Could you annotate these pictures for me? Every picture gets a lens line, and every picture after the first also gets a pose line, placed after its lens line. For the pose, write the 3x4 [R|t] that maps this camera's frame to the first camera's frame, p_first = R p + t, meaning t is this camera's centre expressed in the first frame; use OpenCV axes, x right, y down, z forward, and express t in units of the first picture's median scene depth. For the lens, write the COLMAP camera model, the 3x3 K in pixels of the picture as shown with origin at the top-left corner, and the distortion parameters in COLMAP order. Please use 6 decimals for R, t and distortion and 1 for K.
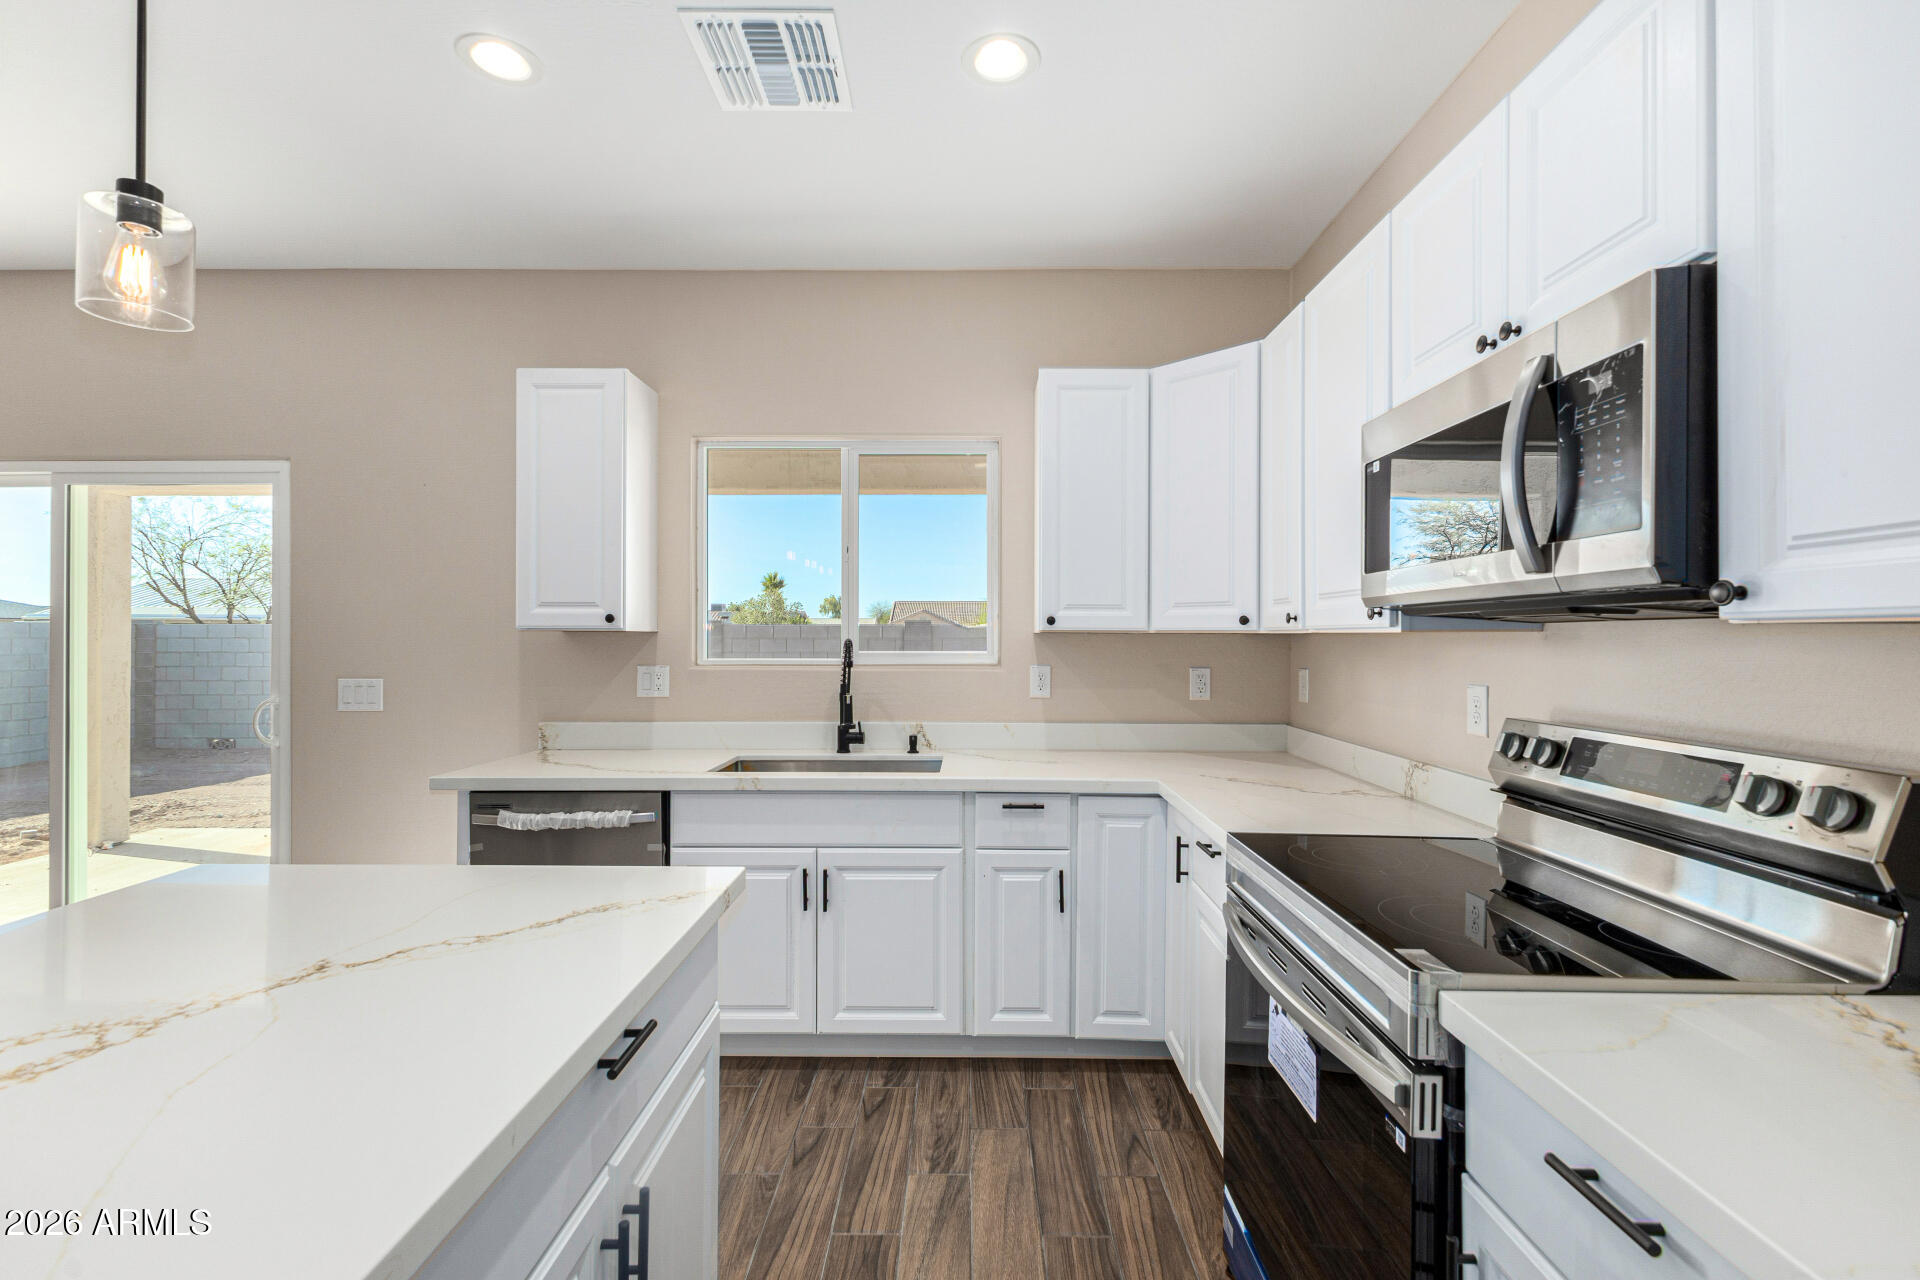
lens RADIAL K [[831.4, 0, 960.0], [0, 831.4, 633.8], [0, 0, 1]] dist [0.016767, -0.004537]
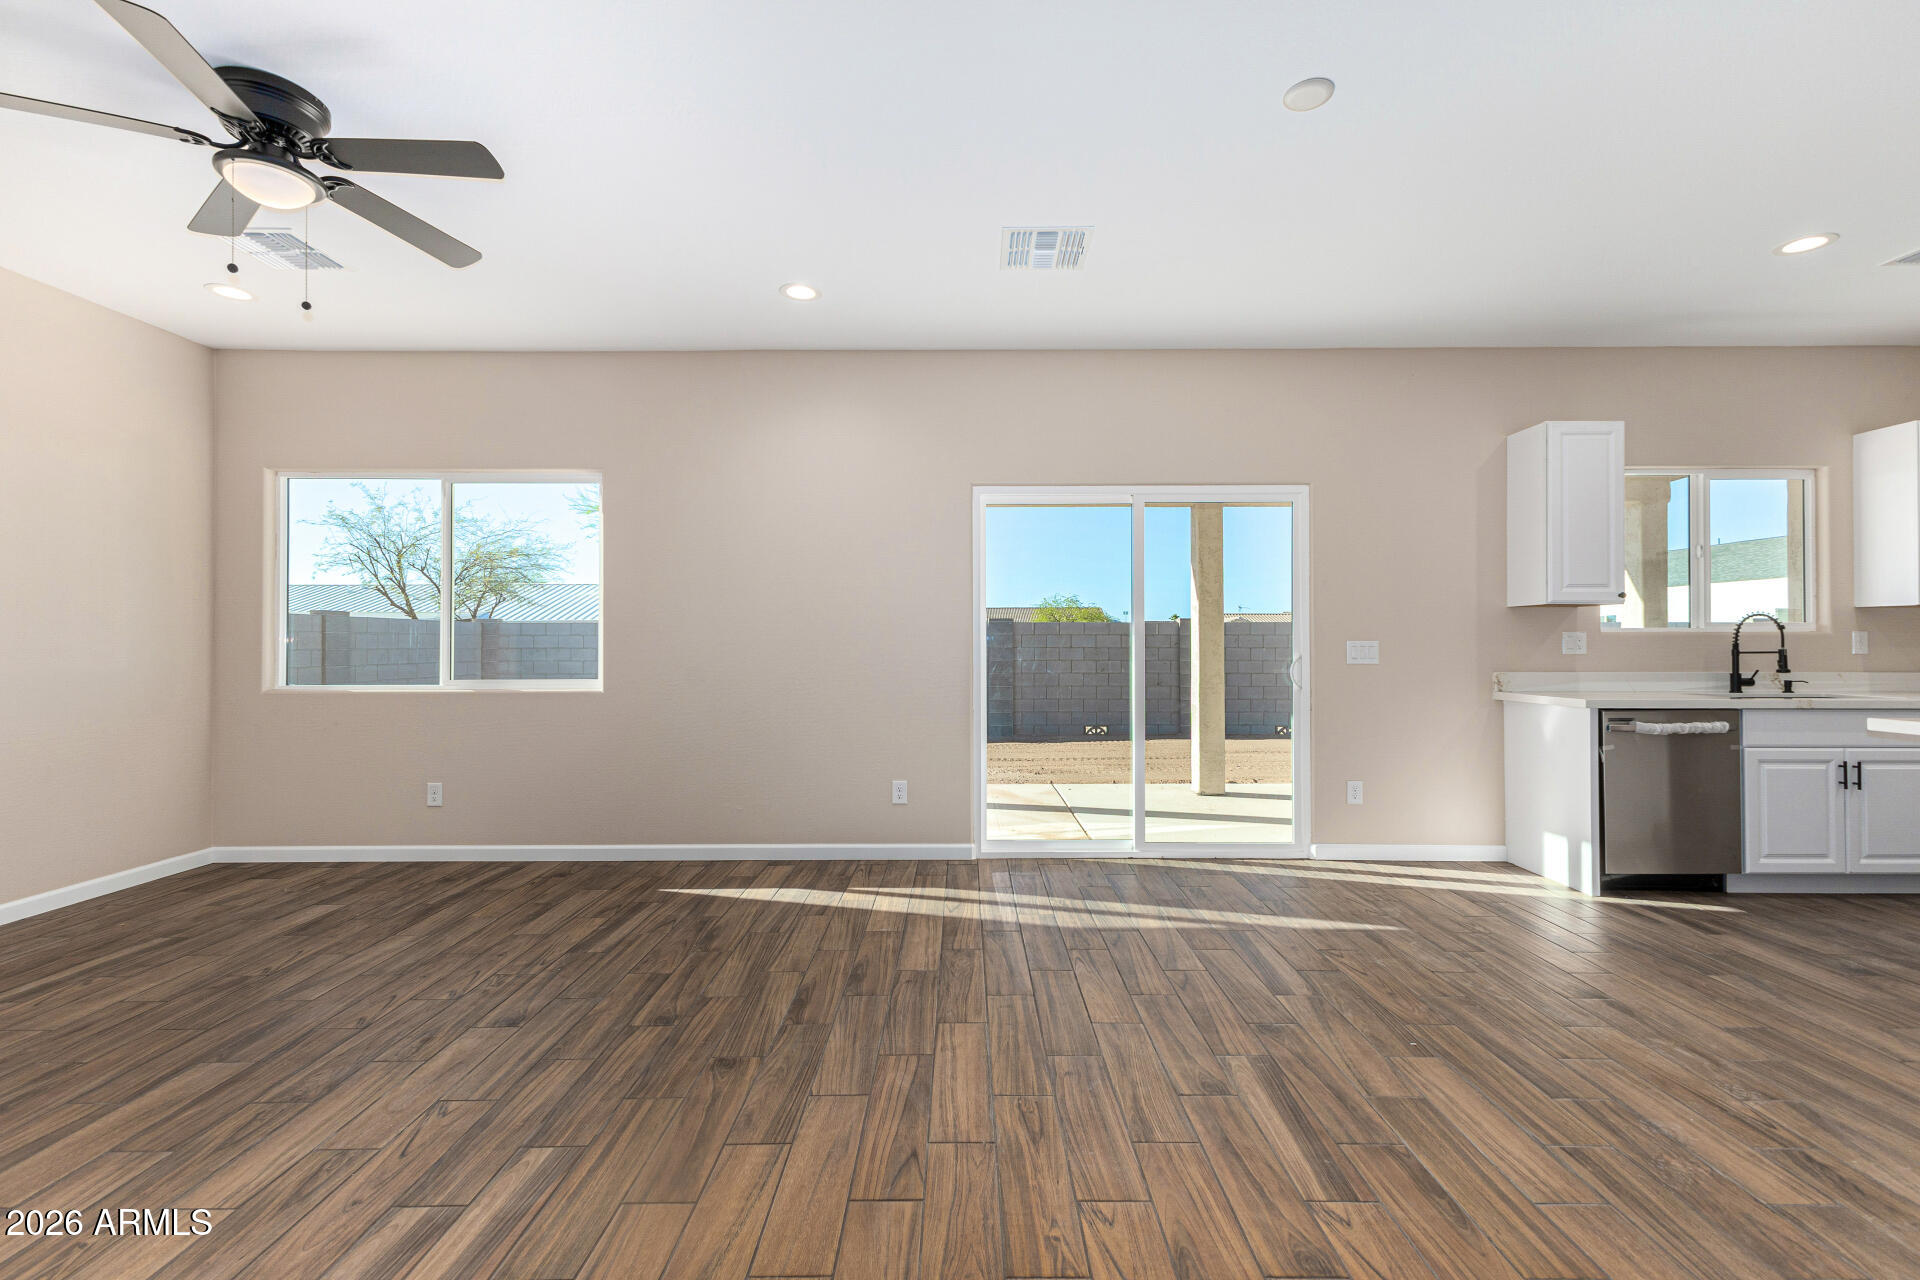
lens RADIAL K [[831.4, 0, 965.1], [0, 831.4, 628.6], [0, 0, 1]] dist [0.016767, -0.004537]
pose [[0.999961, -0.001059, 0.008805, -1.899154], [0.001190, 0.999889, -0.014881, 0.072043], [-0.008789, 0.014891, 0.999850, -0.527756]]
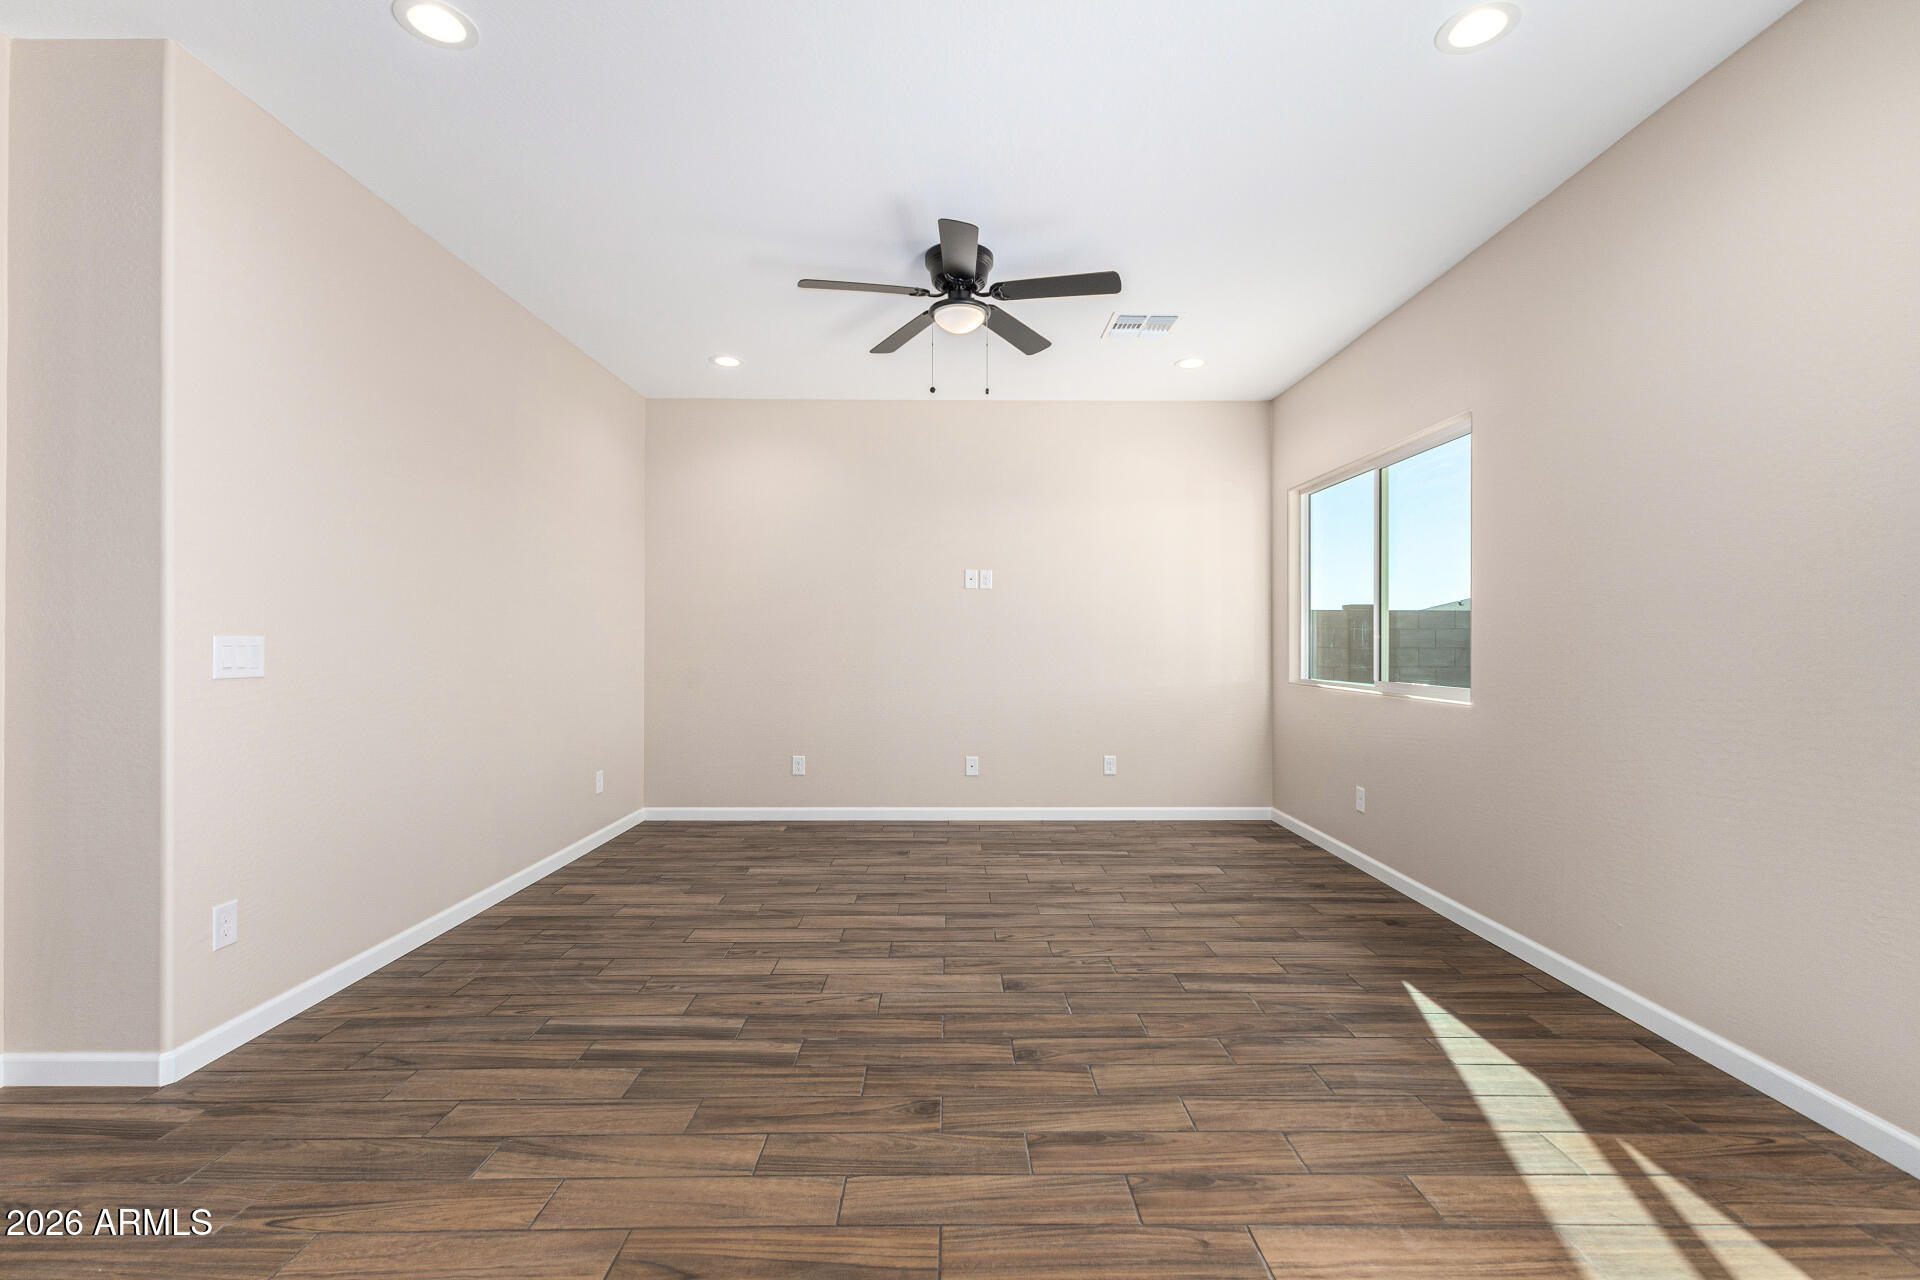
lens RADIAL K [[831.4, 0, 951.2], [0, 831.4, 636.5], [0, 0, 1]] dist [0.016767, -0.004537]
pose [[0.013904, -0.007808, -0.999873, -1.291382], [0.002391, 0.999967, -0.007776, 0.078655], [0.999900, -0.002282, 0.013922, 0.473825]]
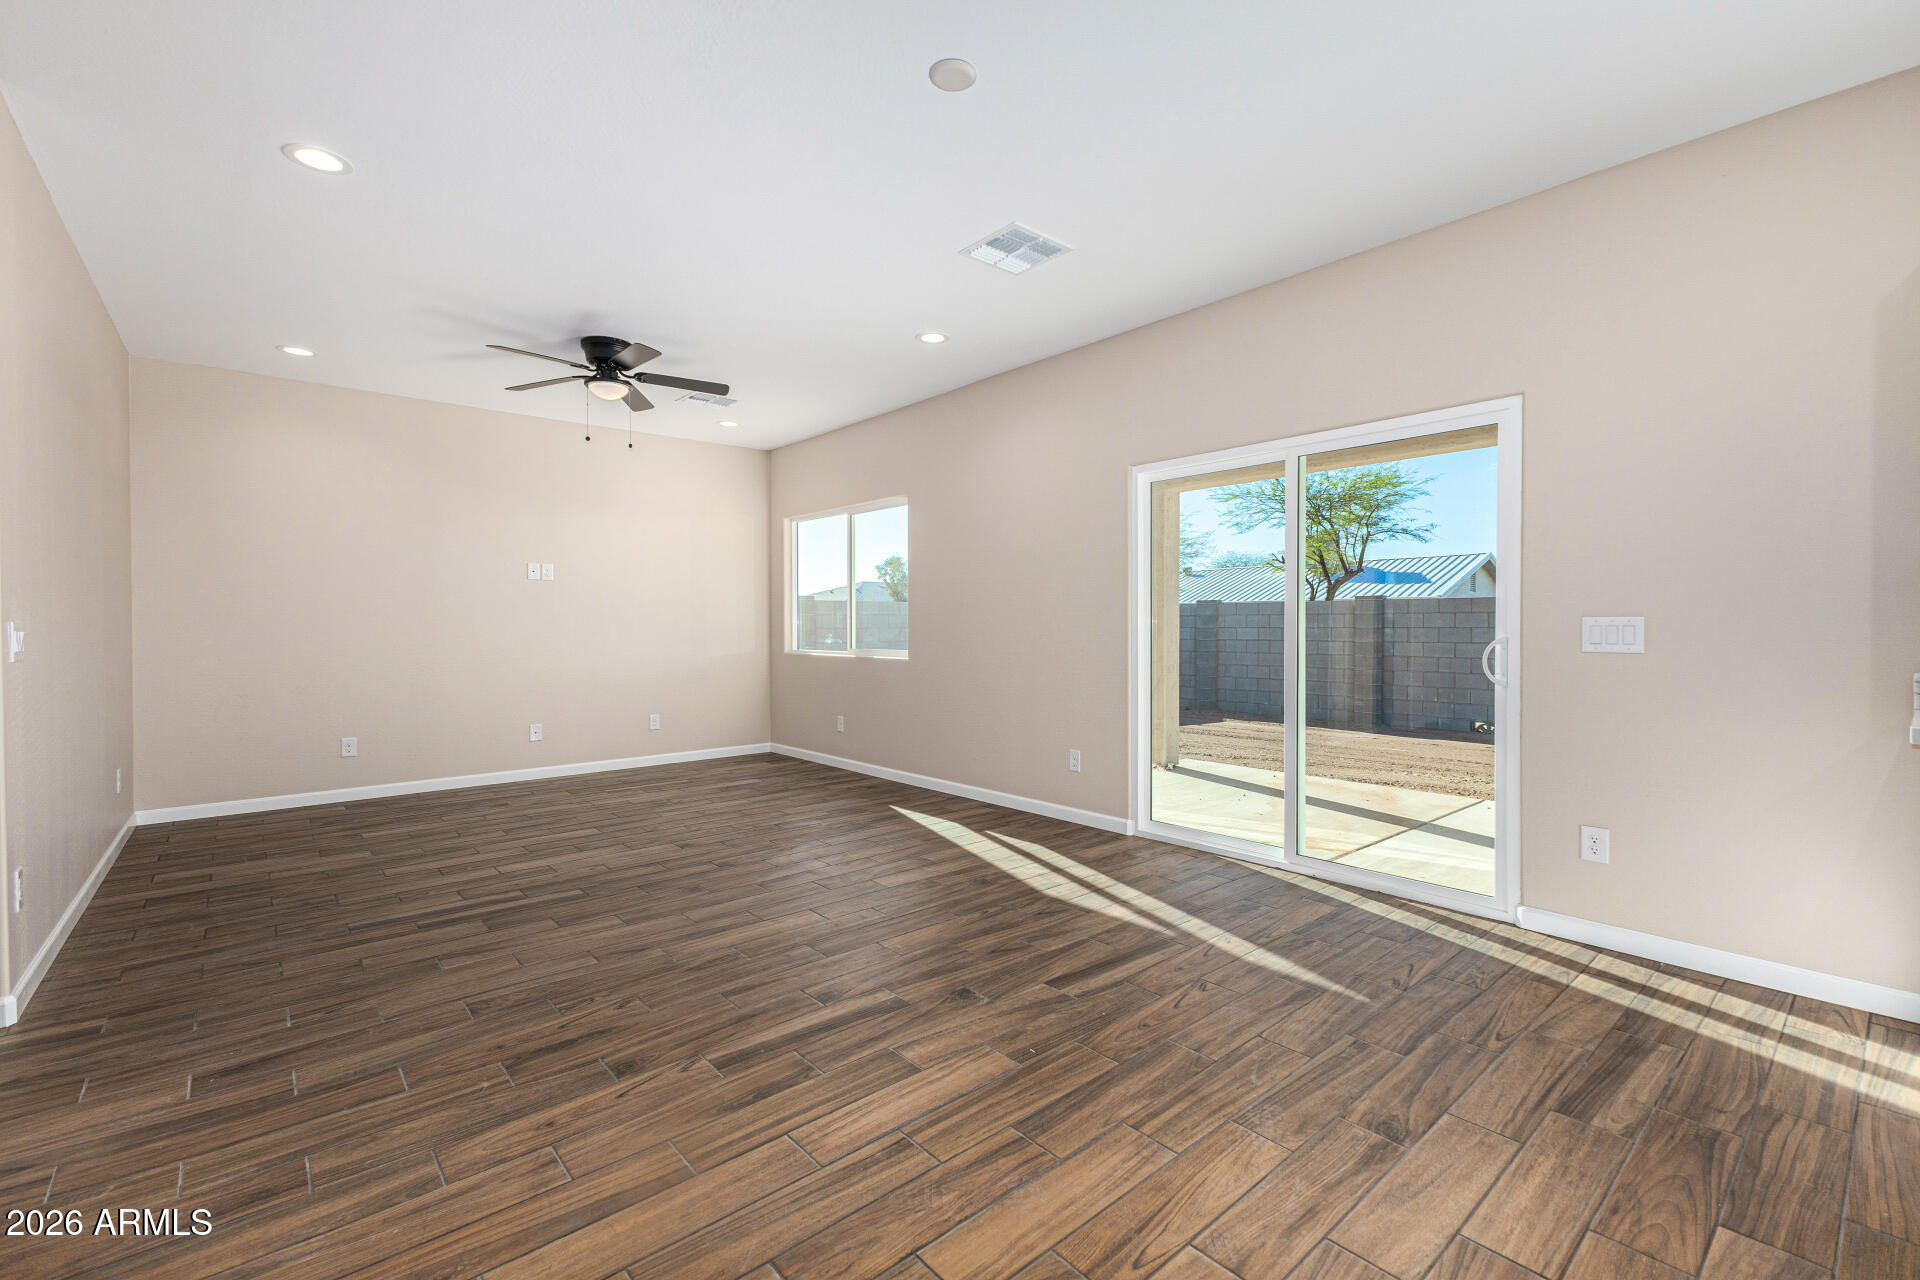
lens RADIAL K [[831.4, 0, 963.0], [0, 831.4, 632.2], [0, 0, 1]] dist [0.016767, -0.004537]
pose [[0.664178, 0.003941, -0.747564, -0.686542], [0.006059, 0.999925, 0.010654, 0.077161], [0.747550, -0.011606, 0.664104, -0.187884]]
